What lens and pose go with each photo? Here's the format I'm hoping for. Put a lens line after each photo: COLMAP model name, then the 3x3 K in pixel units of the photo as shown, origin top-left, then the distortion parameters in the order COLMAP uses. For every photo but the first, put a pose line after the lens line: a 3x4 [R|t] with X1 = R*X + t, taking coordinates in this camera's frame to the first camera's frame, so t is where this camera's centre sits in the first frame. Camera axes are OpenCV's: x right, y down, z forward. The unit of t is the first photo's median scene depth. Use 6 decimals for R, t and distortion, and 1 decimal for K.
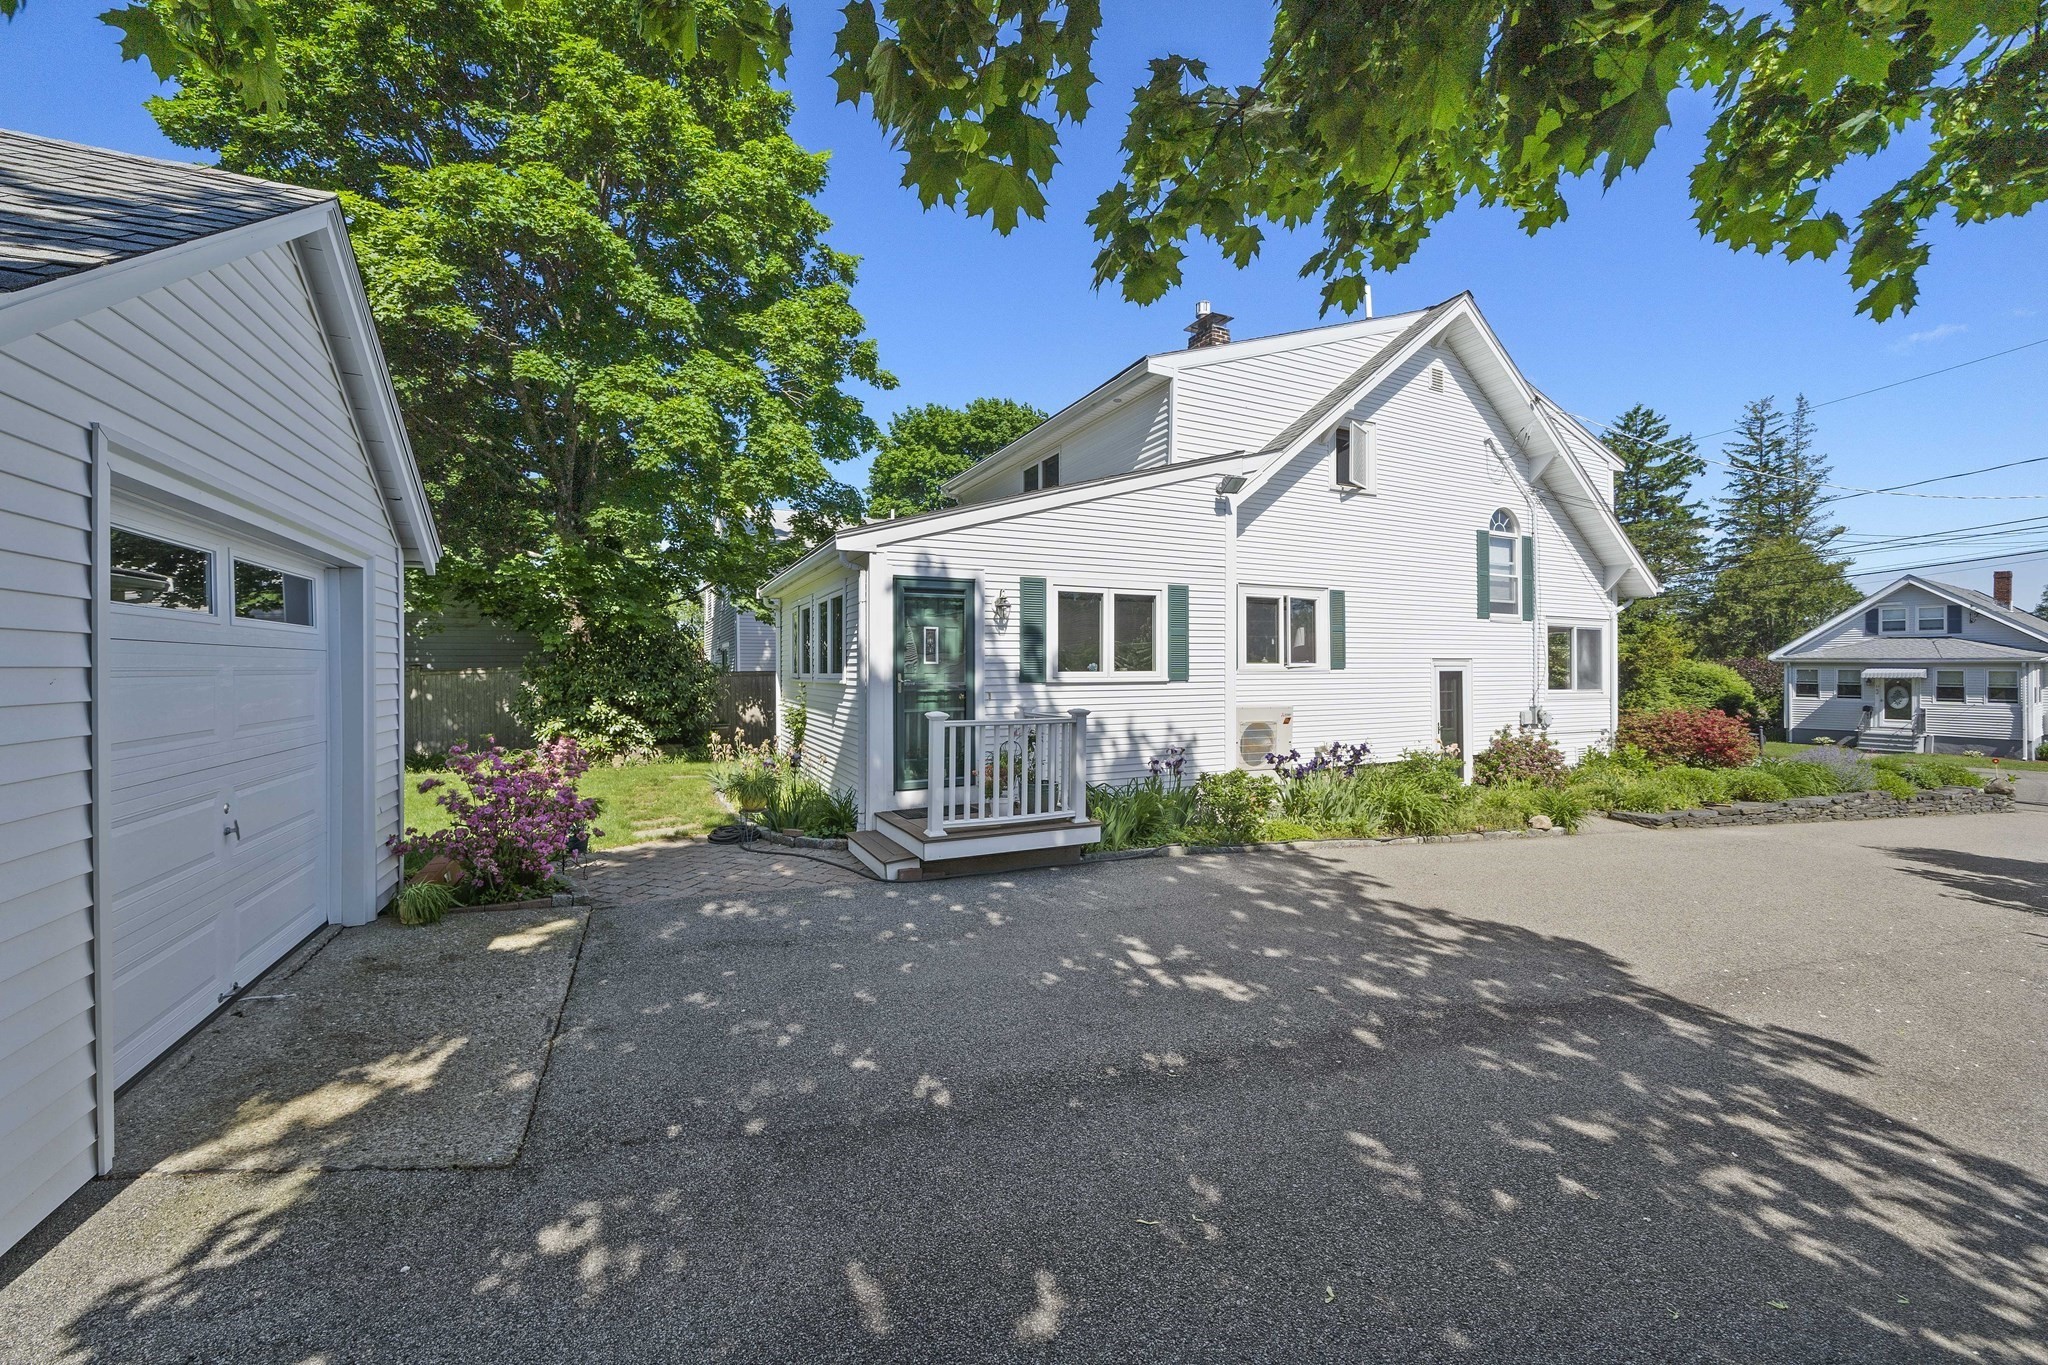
lens RADIAL K [[767.3, 0, 1019.0], [0, 767.3, 661.4], [0, 0, 1]] dist [-0.009975, 0.000424]
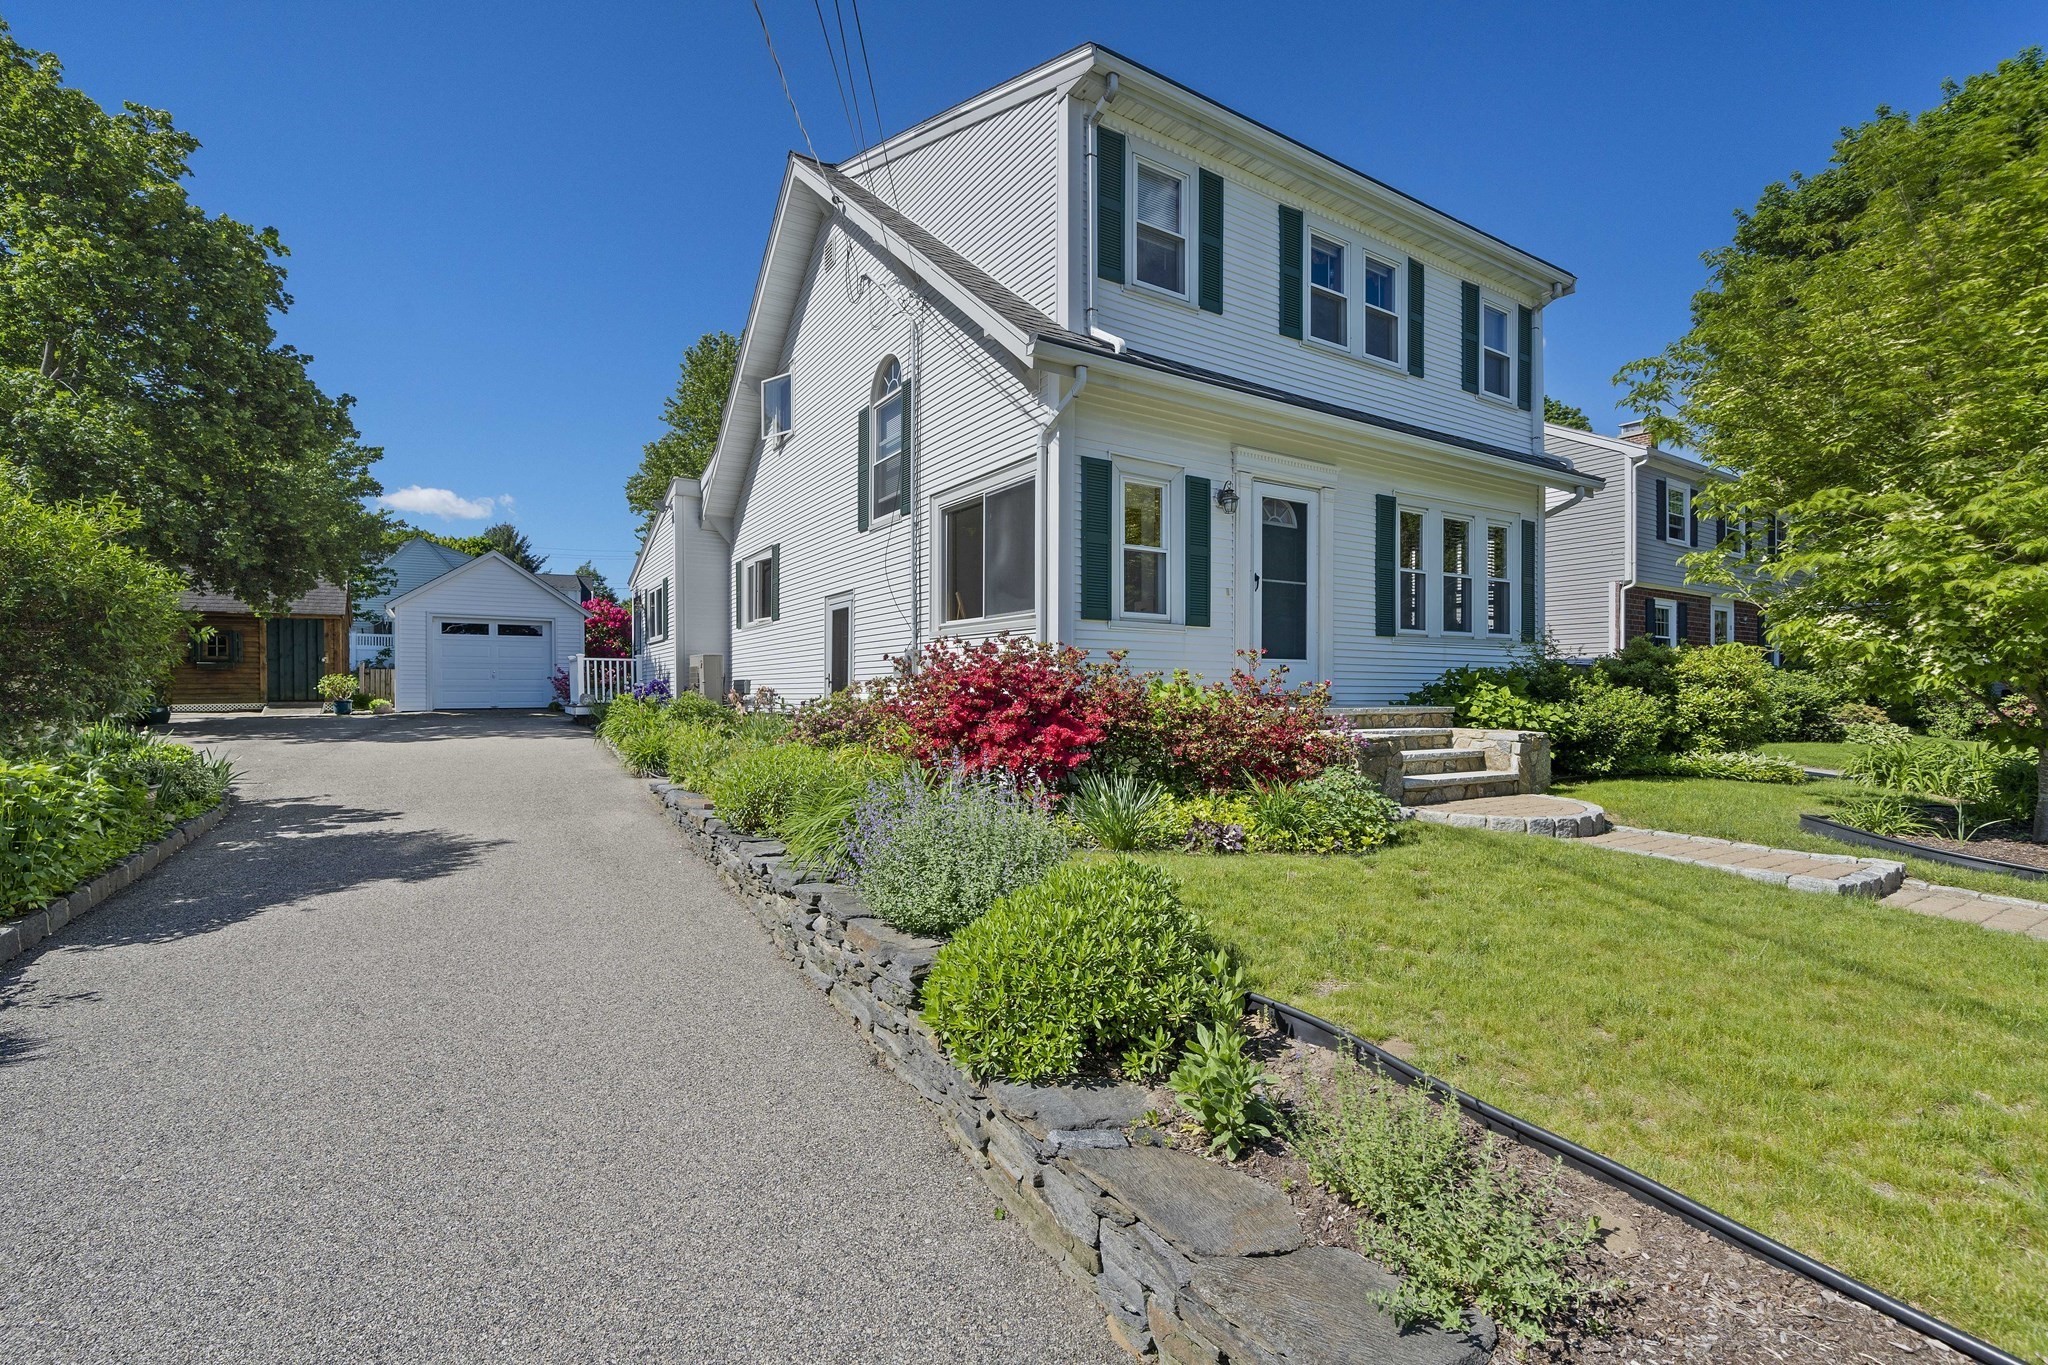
lens RADIAL K [[877.0, 0, 967.4], [0, 877.0, 703.8], [0, 0, 1]] dist [-0.000095, 0.000000]
pose [[0.086265, 0.015144, -0.996157, 3.314337], [0.015870, 0.999737, 0.016573, 0.223042], [0.996146, -0.017238, 0.086002, 2.320191]]
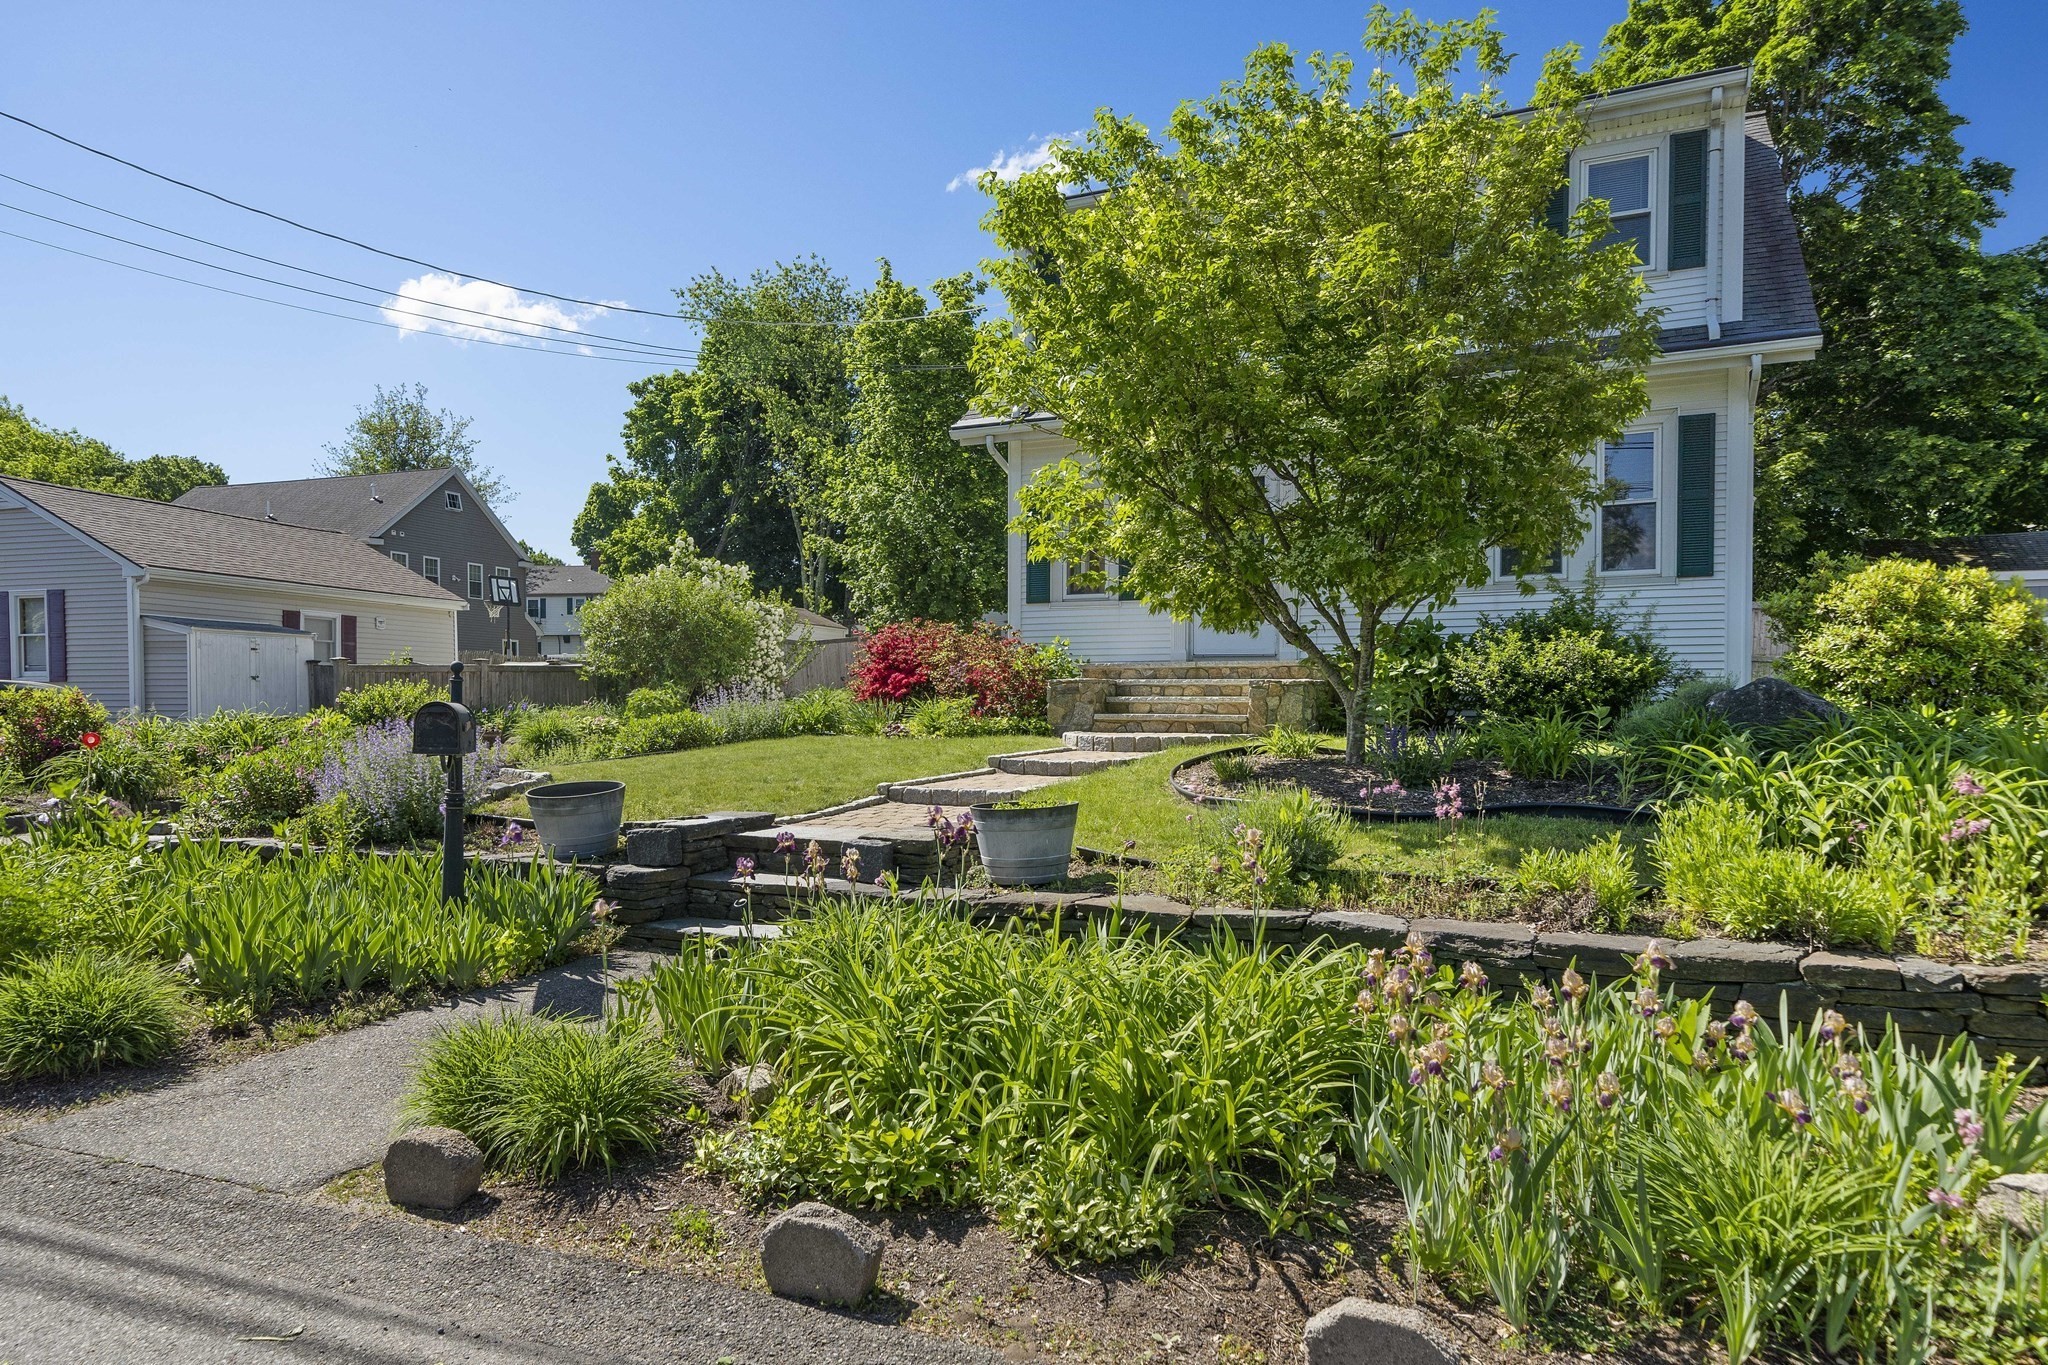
lens RADIAL K [[1223.1, 0, 1011.2], [0, 1223.1, 752.8], [0, 0, 1]] dist [0.041630, -0.026998]
pose [[-0.790359, 0.024076, -0.612171, 3.642502], [0.008413, 0.999560, 0.028451, 0.361086], [0.612587, 0.017336, -0.790213, 4.623428]]
